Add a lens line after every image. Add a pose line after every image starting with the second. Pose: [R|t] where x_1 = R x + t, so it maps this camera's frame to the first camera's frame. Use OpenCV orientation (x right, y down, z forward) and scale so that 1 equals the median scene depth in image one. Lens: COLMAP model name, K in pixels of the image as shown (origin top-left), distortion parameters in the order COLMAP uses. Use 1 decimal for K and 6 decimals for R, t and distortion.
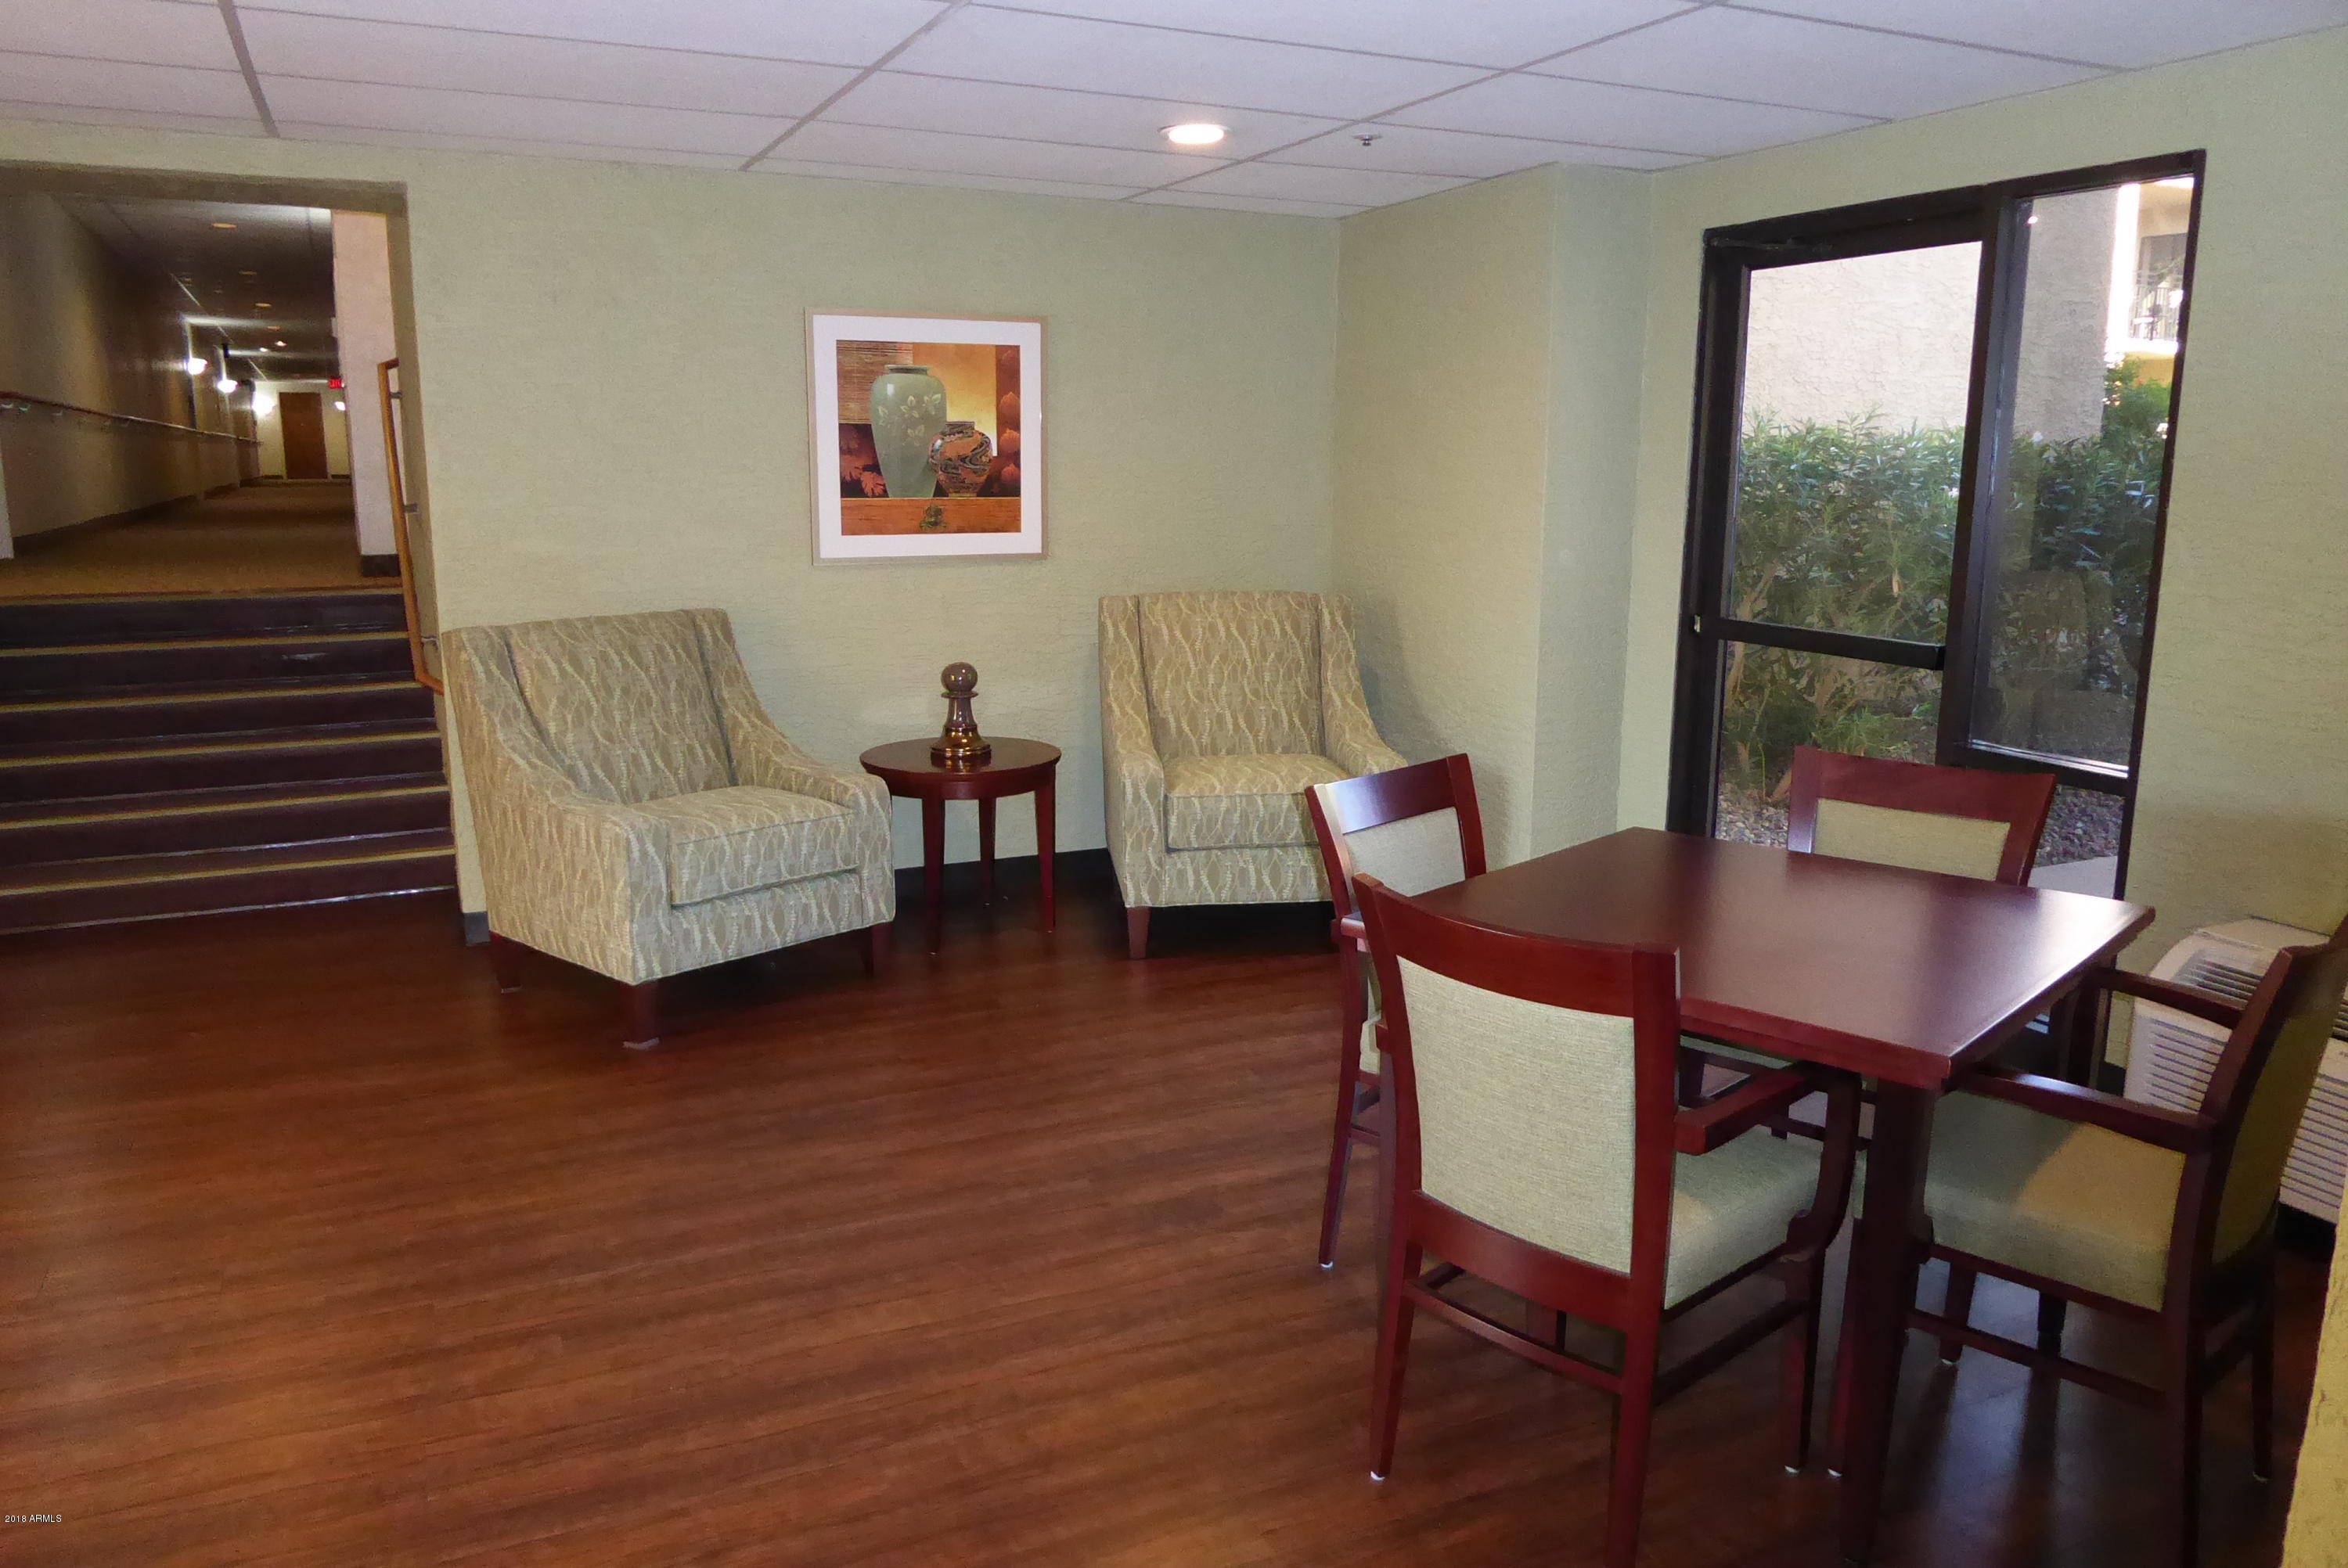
lens RADIAL K [[1653.7, 0, 1174.0], [0, 1653.7, 784.0], [0, 0, 1]] dist [-0.001447, -0.001796]
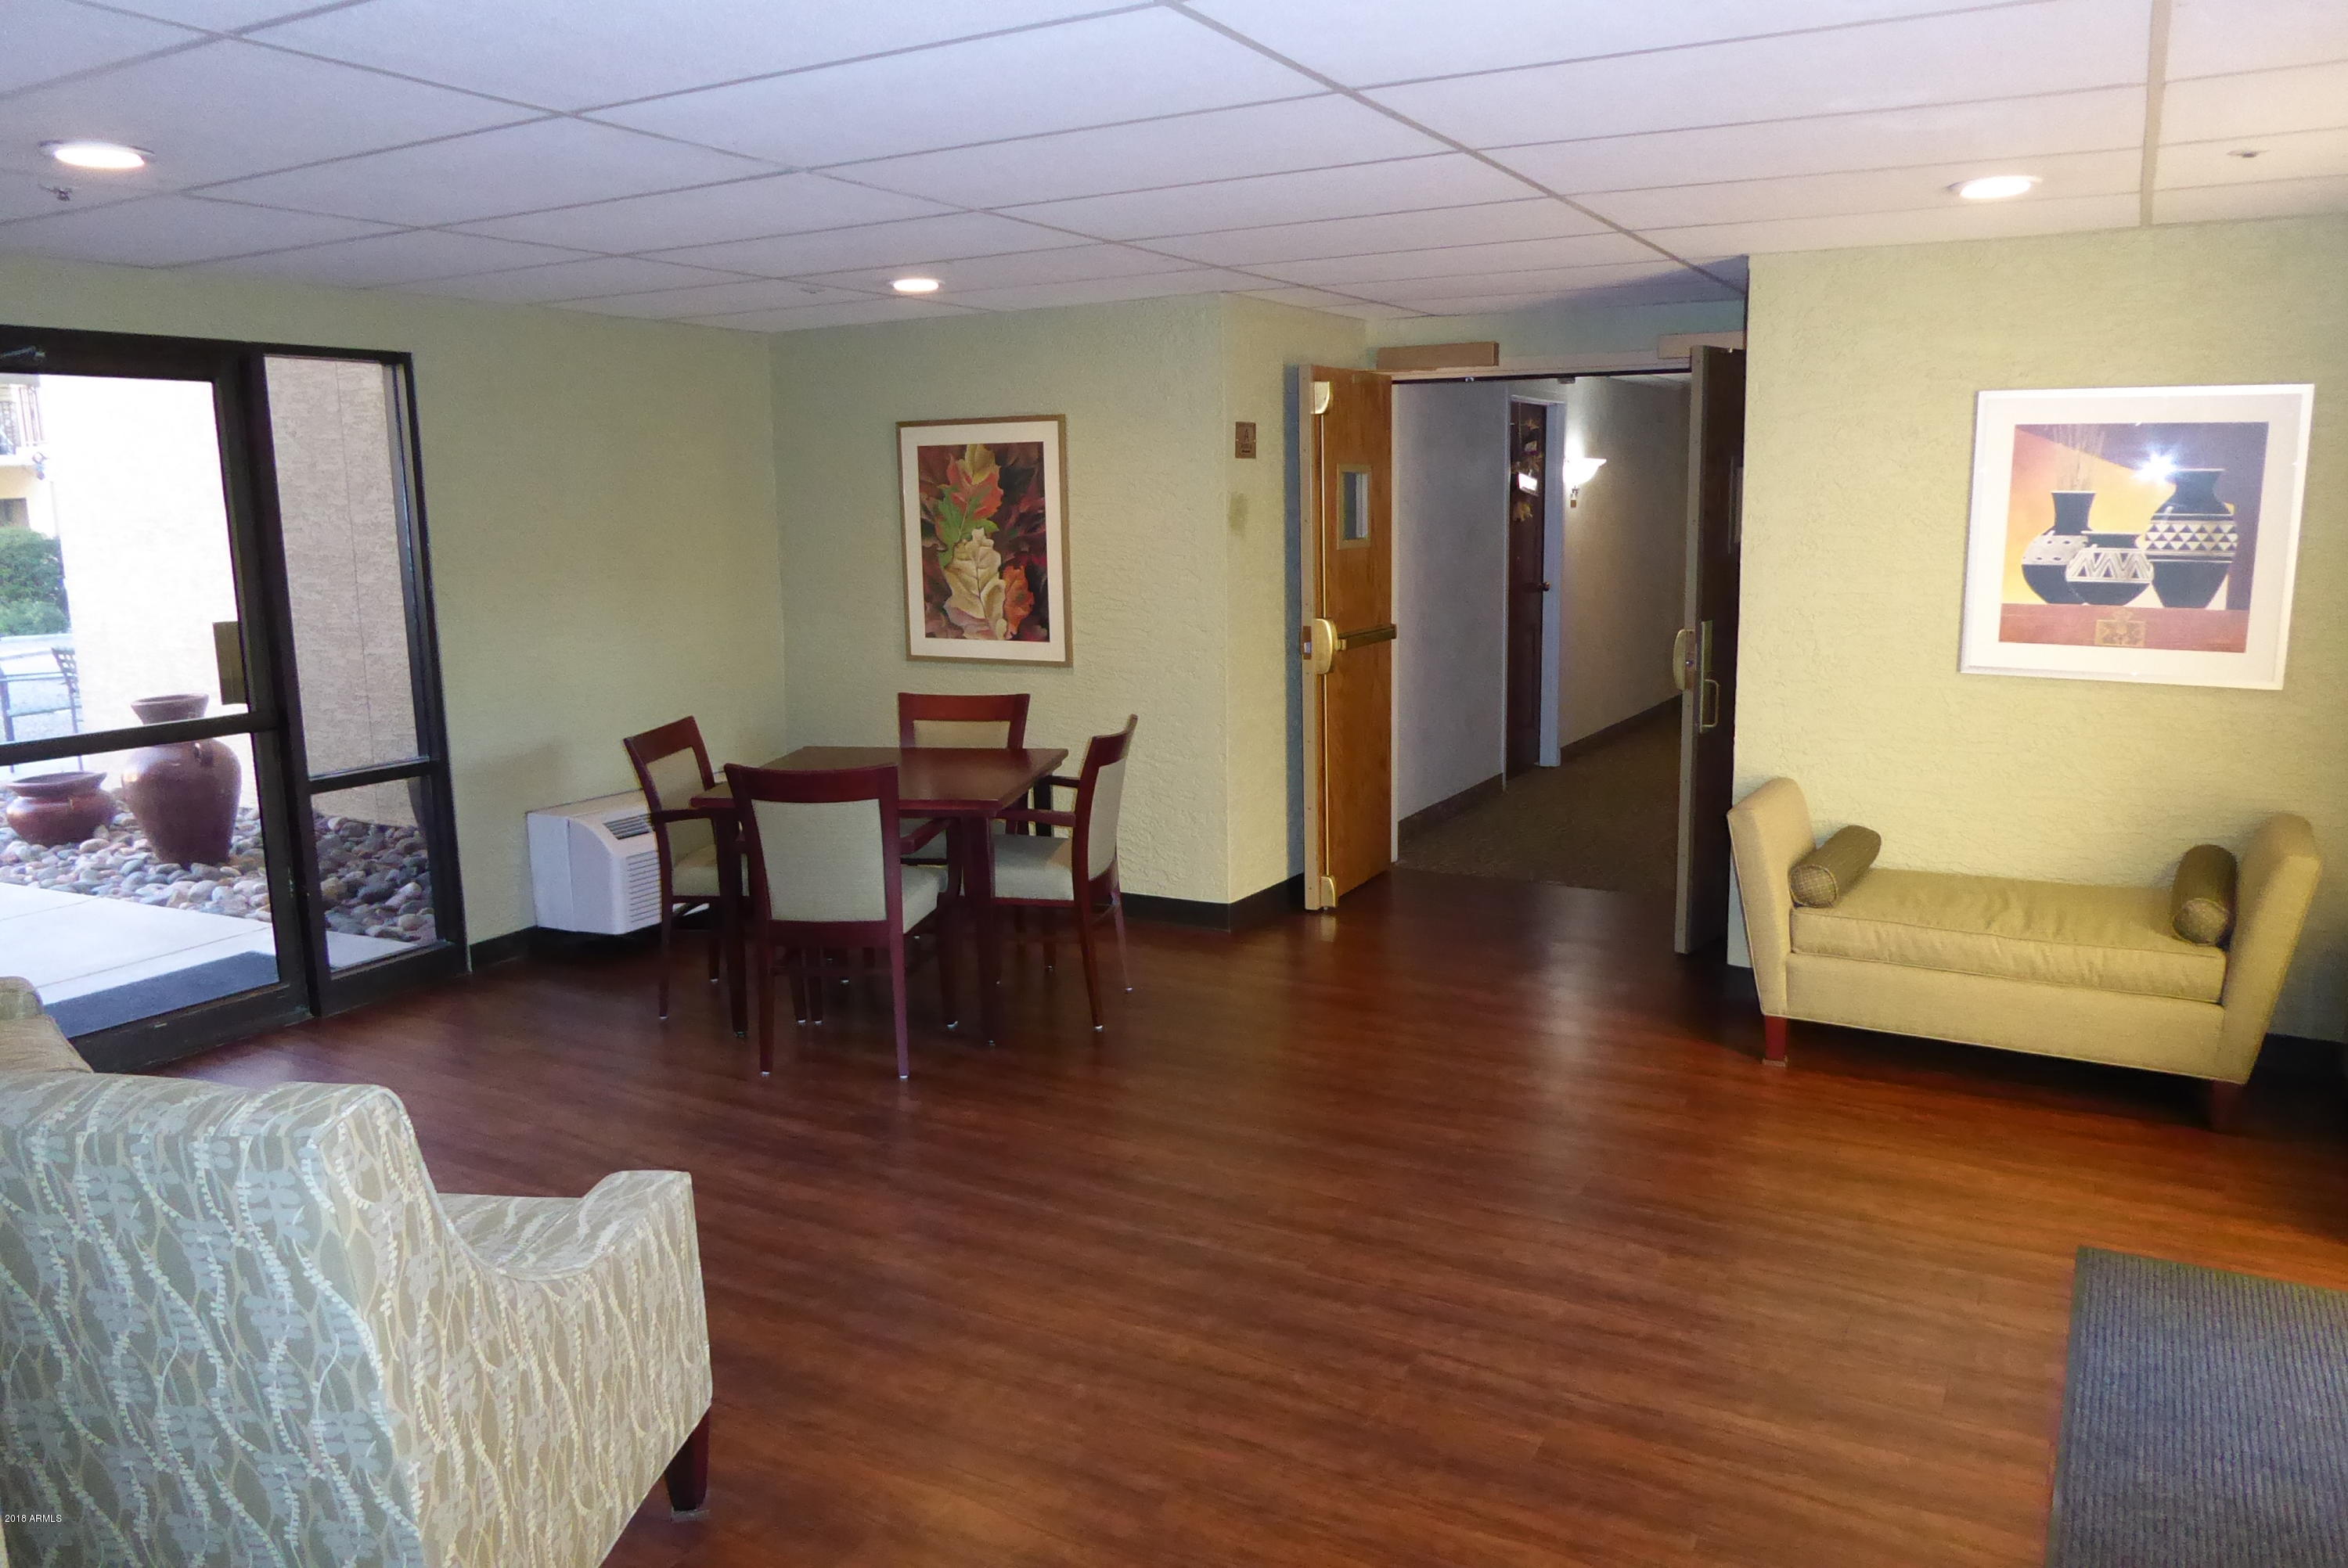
lens RADIAL K [[1653.7, 0, 1174.0], [0, 1653.7, 784.0], [0, 0, 1]] dist [-0.001447, -0.001796]
pose [[-0.575327, -0.132008, 0.807200, -1.146267], [0.172835, 0.944984, 0.277729, -0.317443], [-0.799454, 0.299297, -0.520860, 1.392988]]
